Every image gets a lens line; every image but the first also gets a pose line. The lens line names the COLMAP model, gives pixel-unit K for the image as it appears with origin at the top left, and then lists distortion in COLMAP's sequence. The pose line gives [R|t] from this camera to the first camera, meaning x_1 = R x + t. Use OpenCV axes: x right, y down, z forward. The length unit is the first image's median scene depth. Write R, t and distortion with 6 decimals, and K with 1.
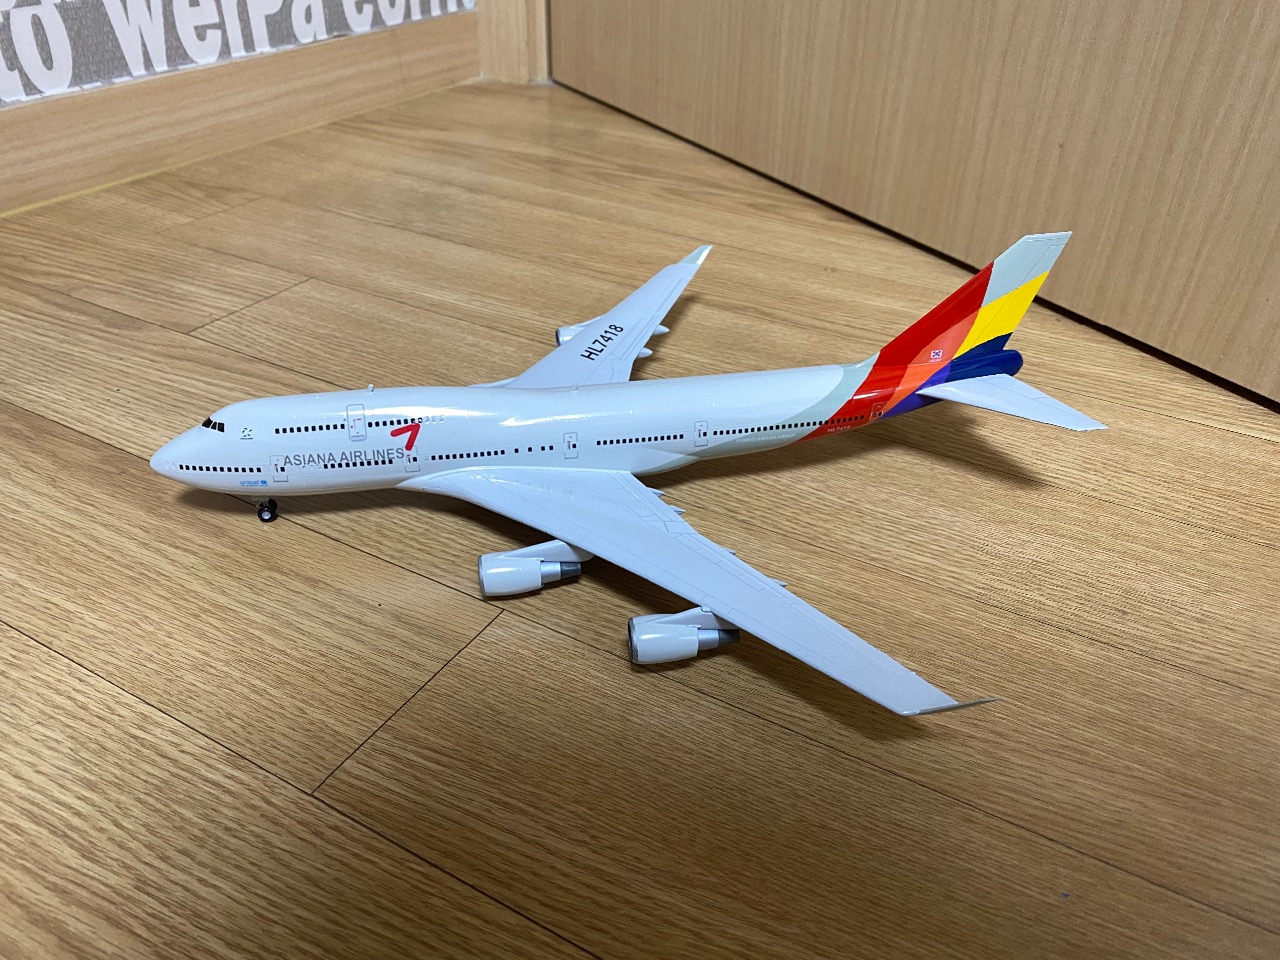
lens RADIAL K [[1003.0, 0, 648.2], [0, 1003.0, 474.4], [0, 0, 1]] dist [-0.006421, 0.001418]
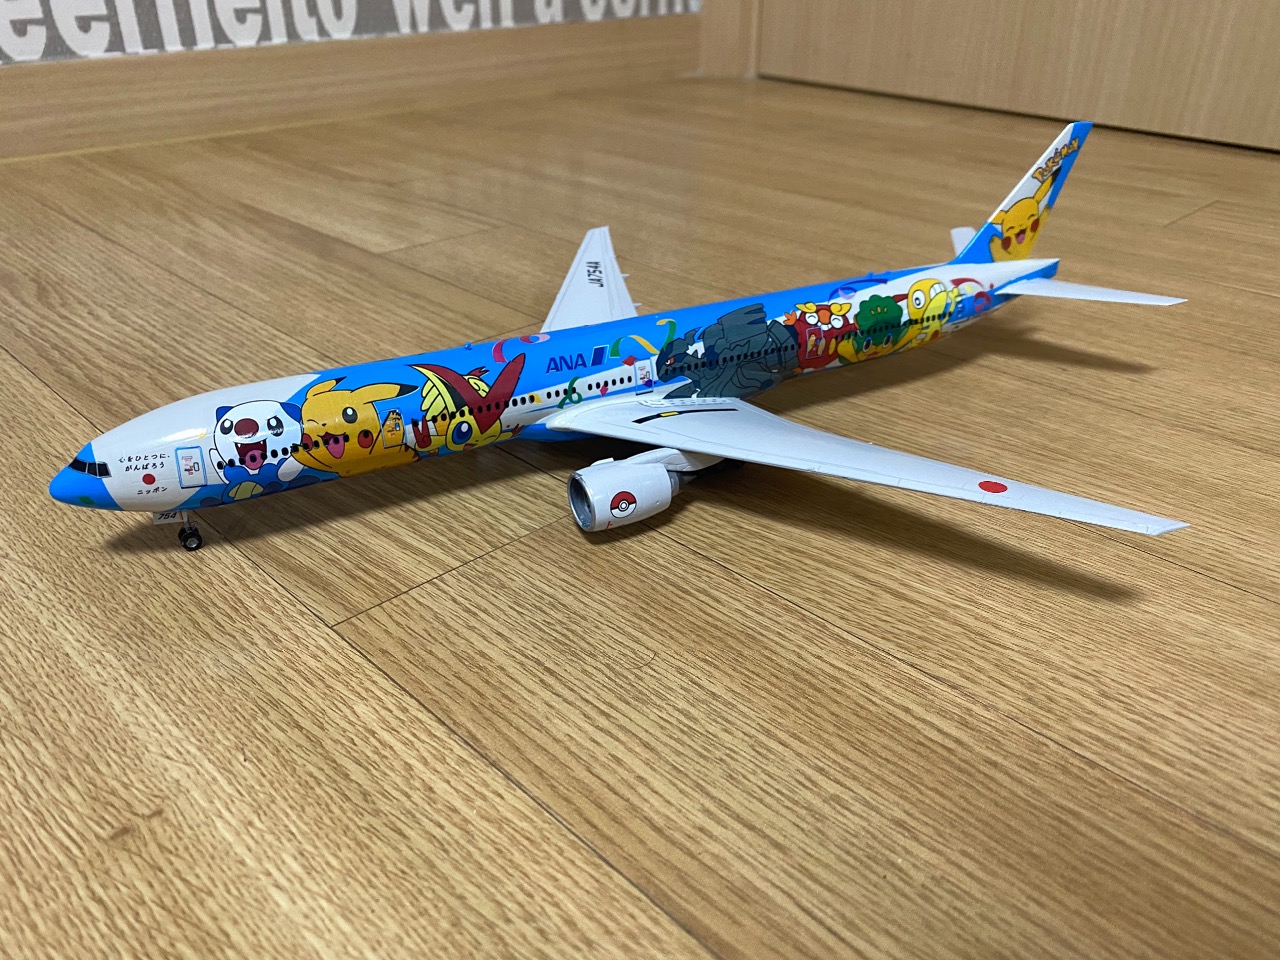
lens RADIAL K [[1003.0, 0, 641.7], [0, 1003.0, 489.7], [0, 0, 1]] dist [-0.006421, 0.001418]
pose [[0.961890, 0.119113, -0.246131, 0.259839], [-0.135564, 0.989458, -0.050947, 0.327670], [0.237468, 0.082372, 0.967897, -0.158628]]
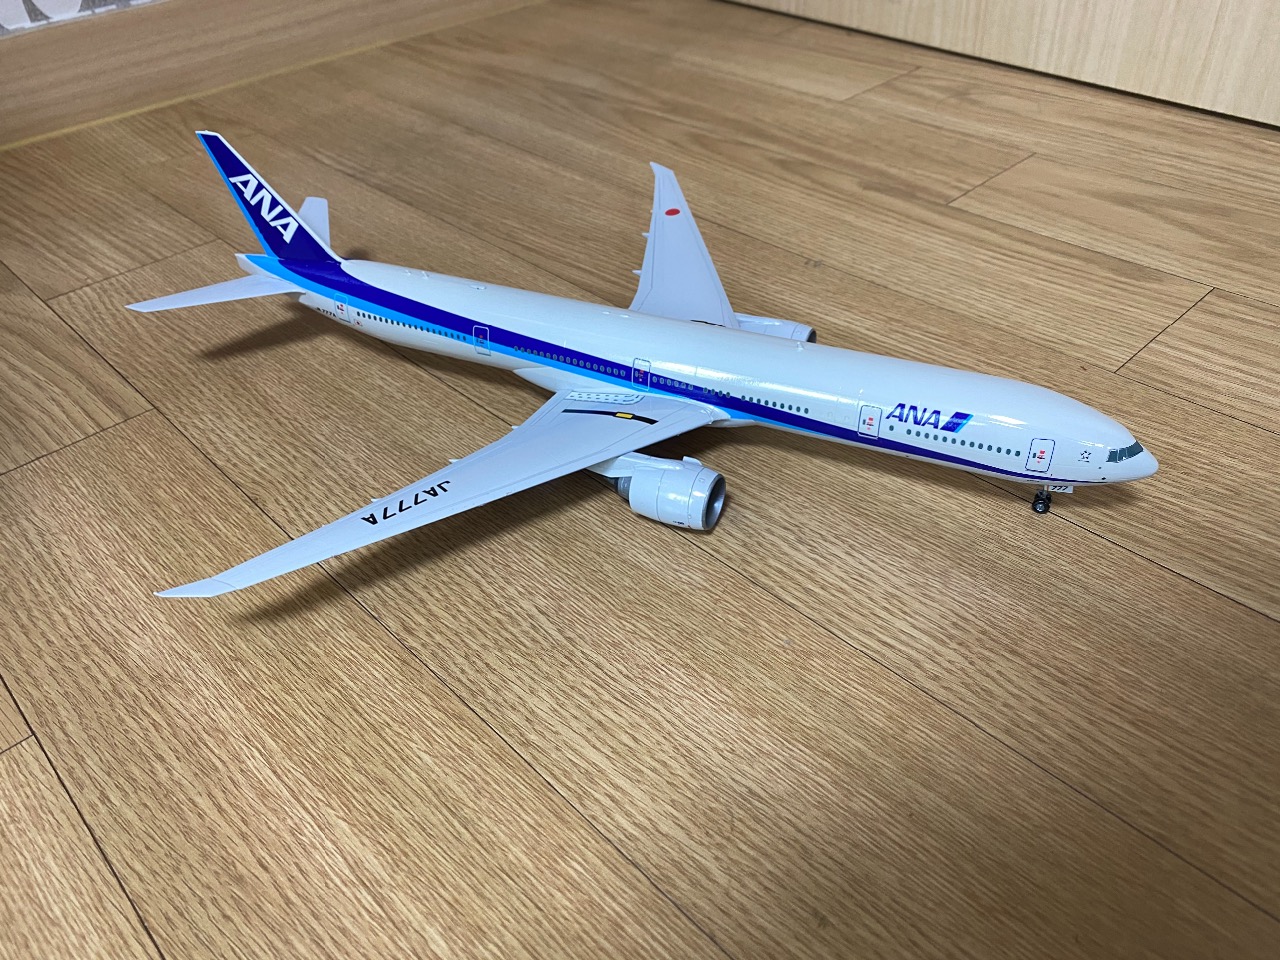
lens RADIAL K [[1003.0, 0, 635.9], [0, 1003.0, 486.6], [0, 0, 1]] dist [-0.006421, 0.001418]
pose [[0.952799, 0.127741, -0.275422, 0.419036], [-0.098240, 0.988092, 0.118423, -0.166328], [0.287269, -0.085776, 0.954002, 0.320122]]
